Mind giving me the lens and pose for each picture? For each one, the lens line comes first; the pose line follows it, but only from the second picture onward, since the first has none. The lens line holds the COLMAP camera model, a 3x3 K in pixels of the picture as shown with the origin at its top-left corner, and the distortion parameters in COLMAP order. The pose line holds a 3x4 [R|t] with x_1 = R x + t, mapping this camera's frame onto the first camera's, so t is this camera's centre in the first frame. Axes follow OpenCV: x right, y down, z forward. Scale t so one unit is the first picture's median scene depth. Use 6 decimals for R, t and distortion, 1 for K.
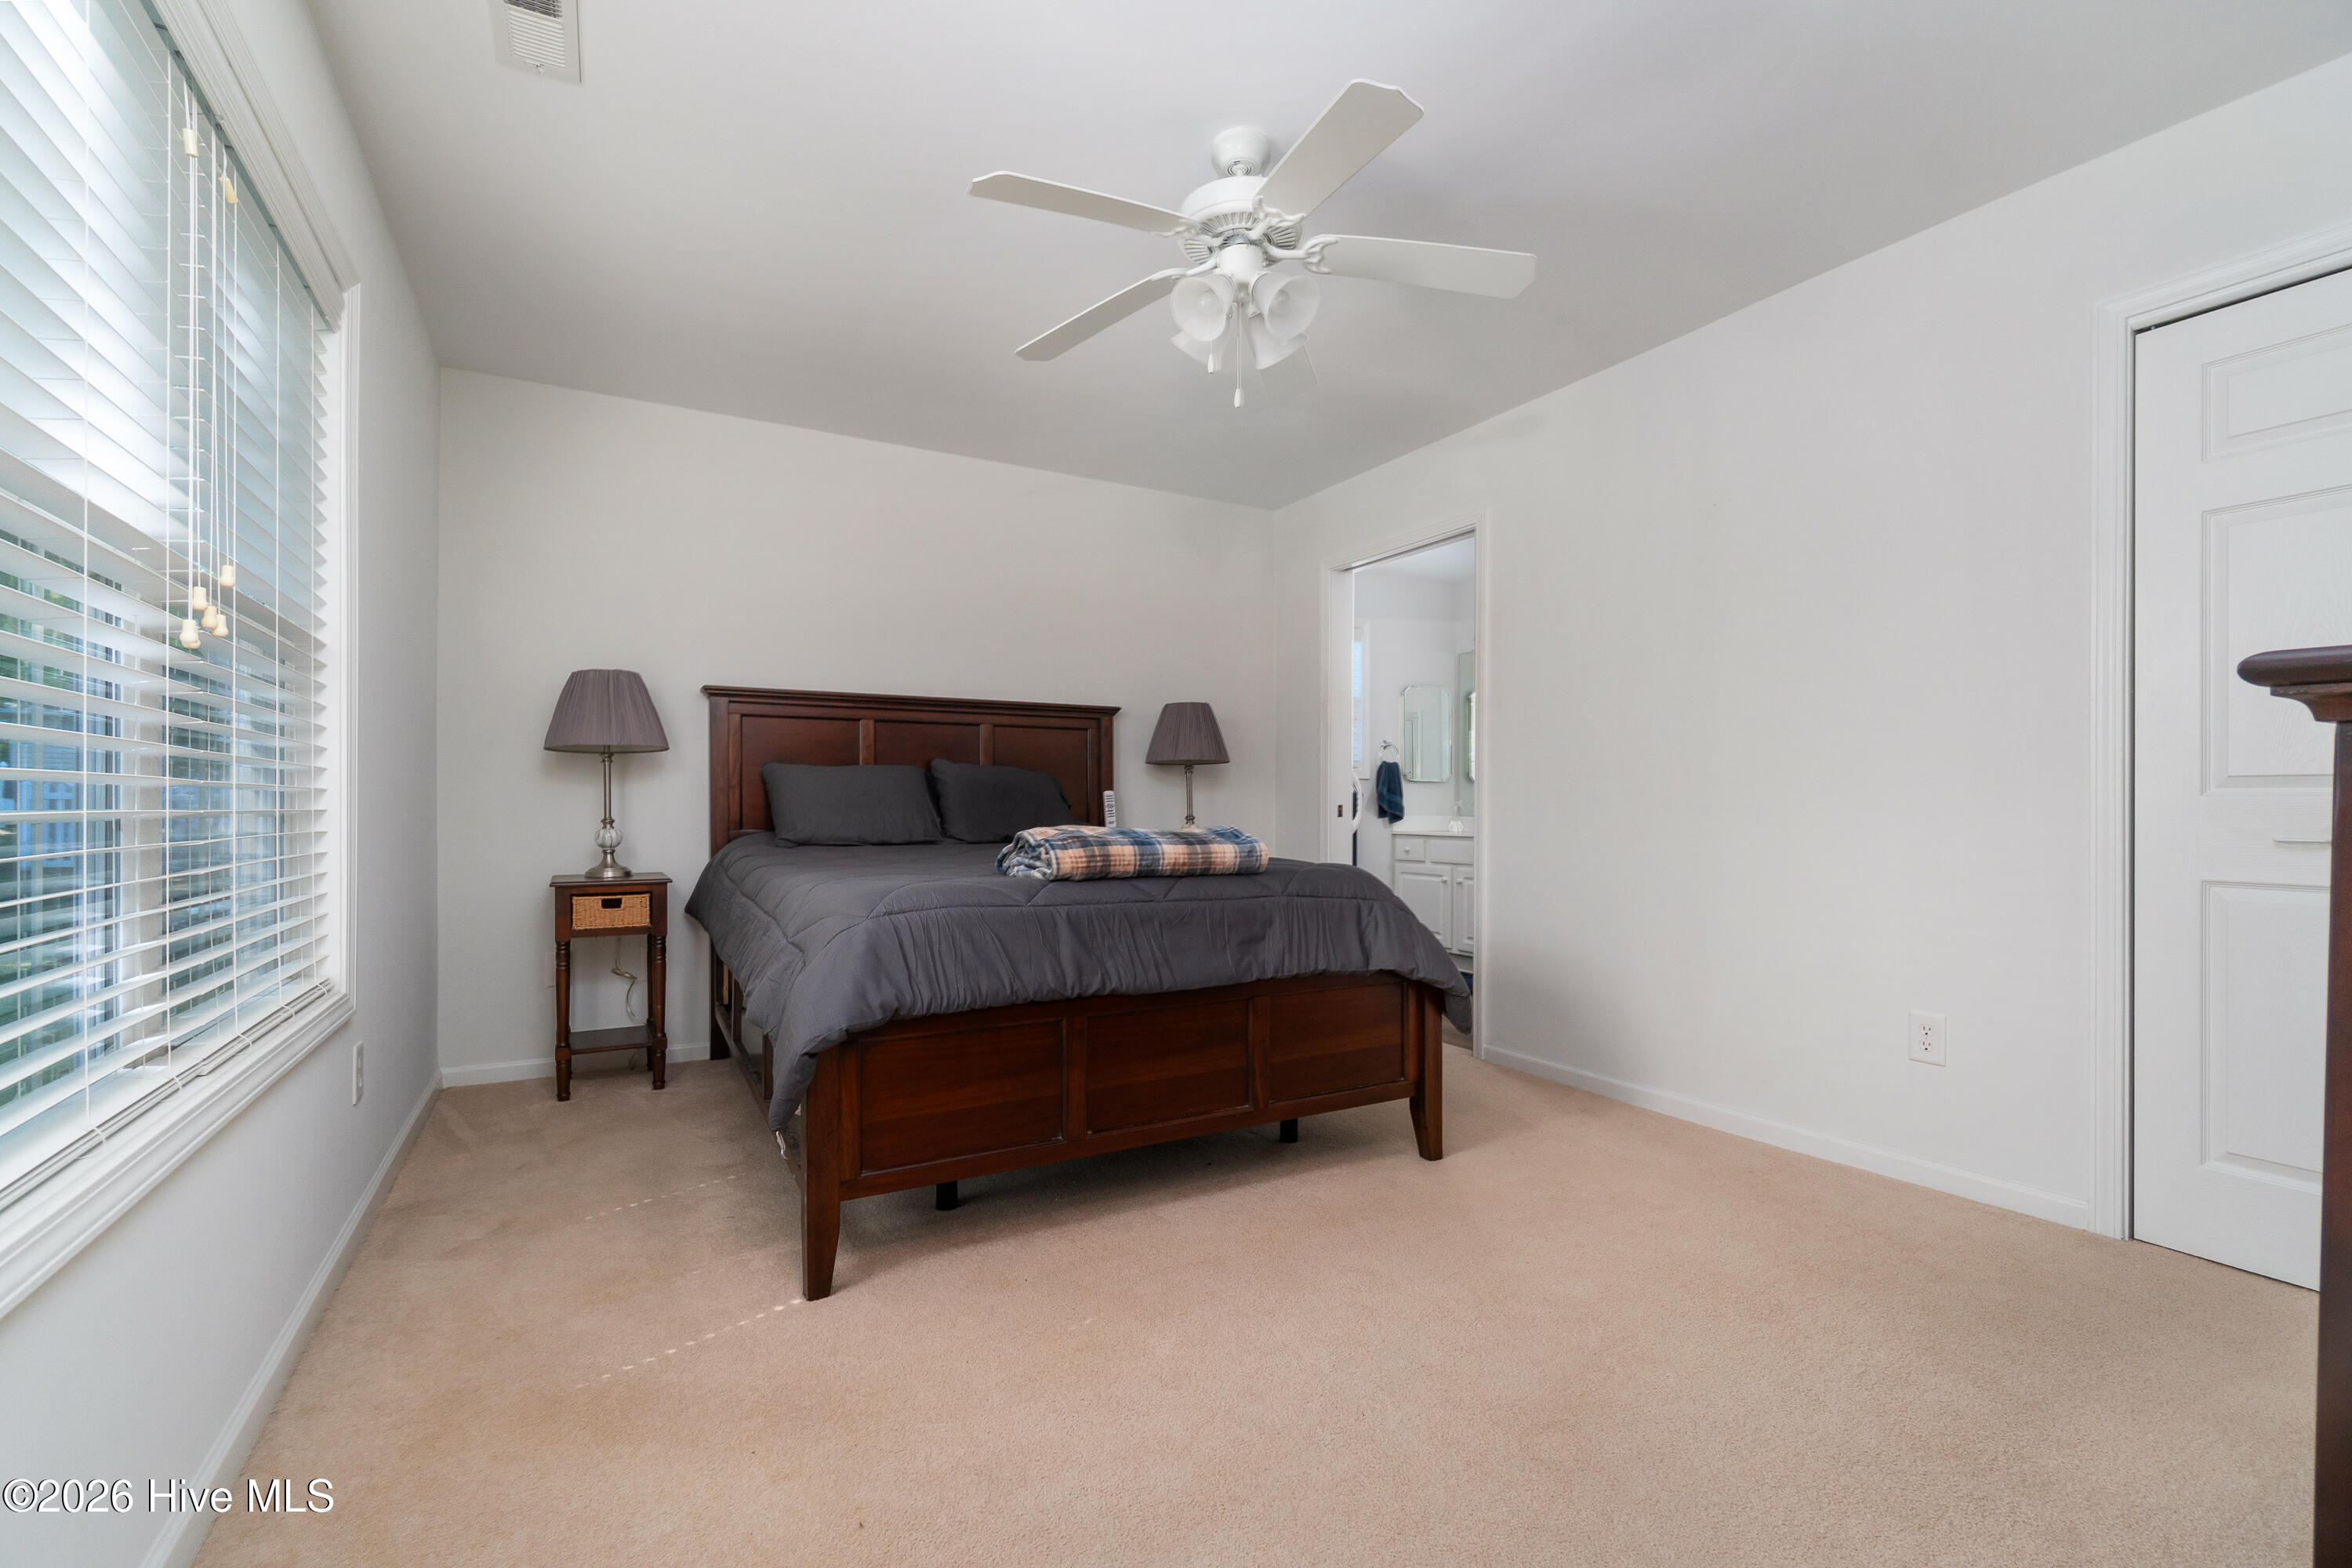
lens RADIAL K [[1028.4, 0, 1179.7], [0, 1028.4, 793.0], [0, 0, 1]] dist [0.000070, 0.000002]
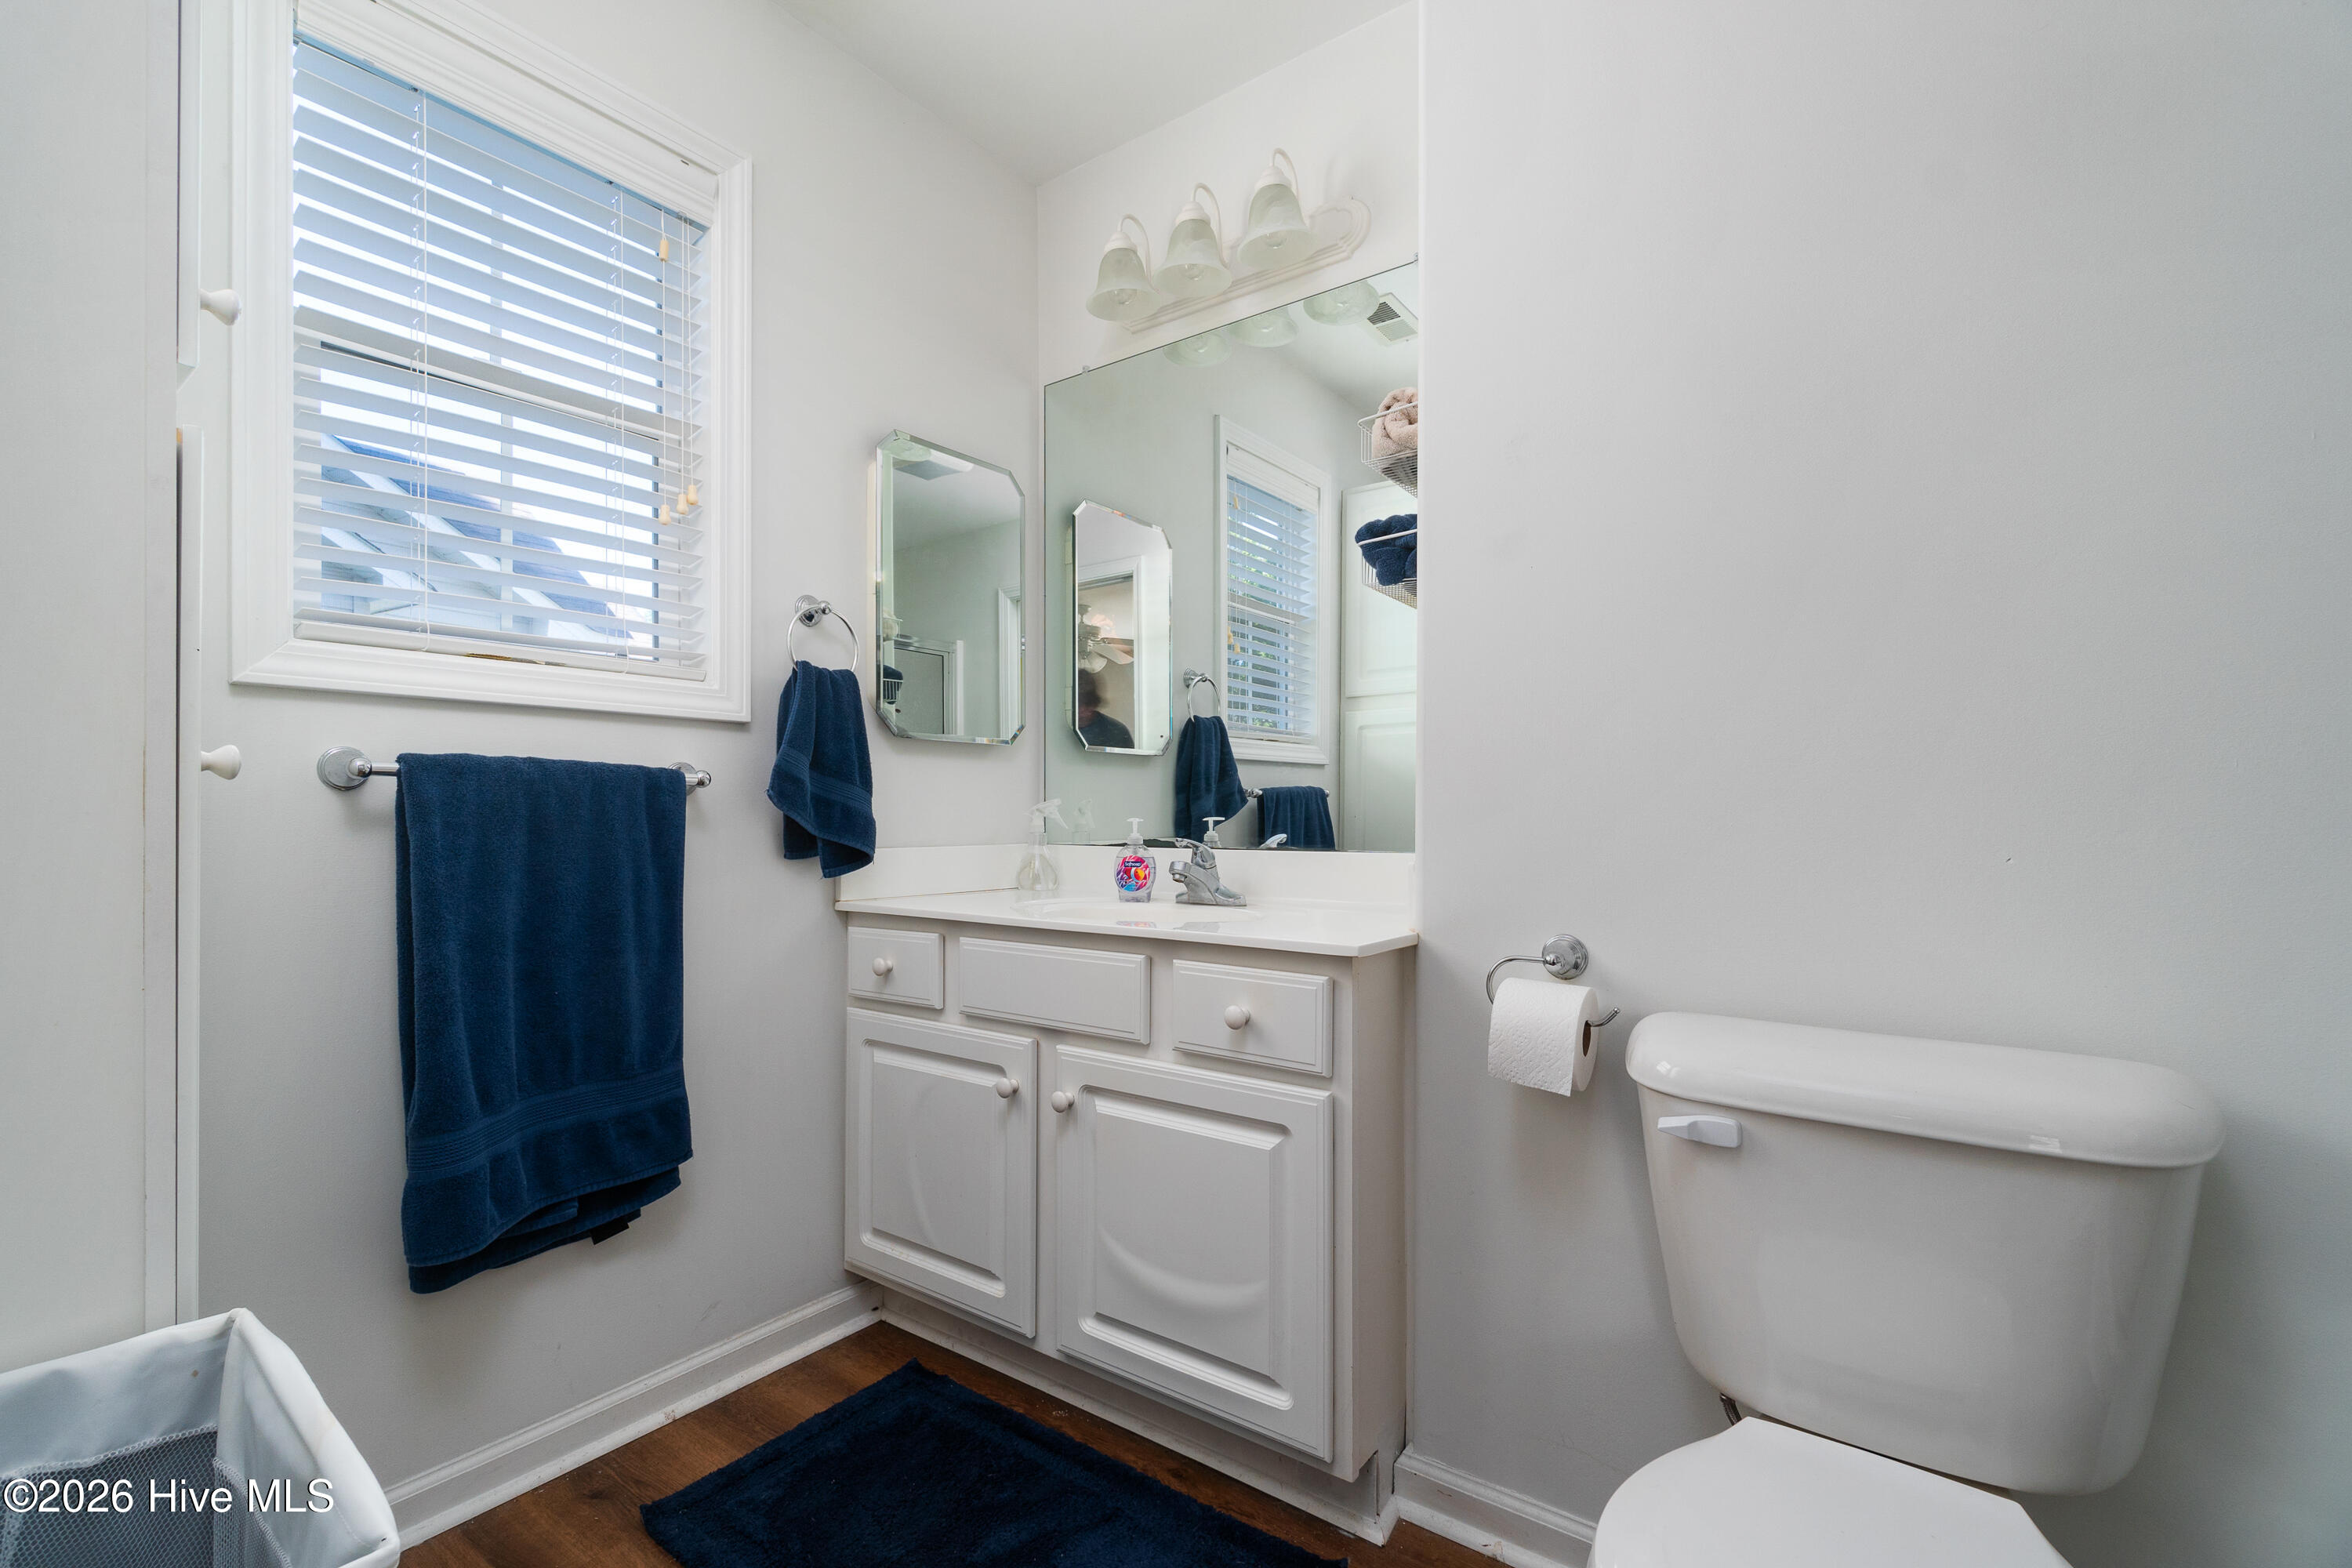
lens RADIAL K [[1028.4, 0, 1178.9], [0, 1028.4, 795.7], [0, 0, 1]] dist [0.000070, 0.000002]
pose [[0.905549, 0.003335, 0.424228, 0.171046], [-0.002000, 0.999992, -0.003592, 0.006707], [-0.424237, 0.002404, 0.905548, 0.690744]]
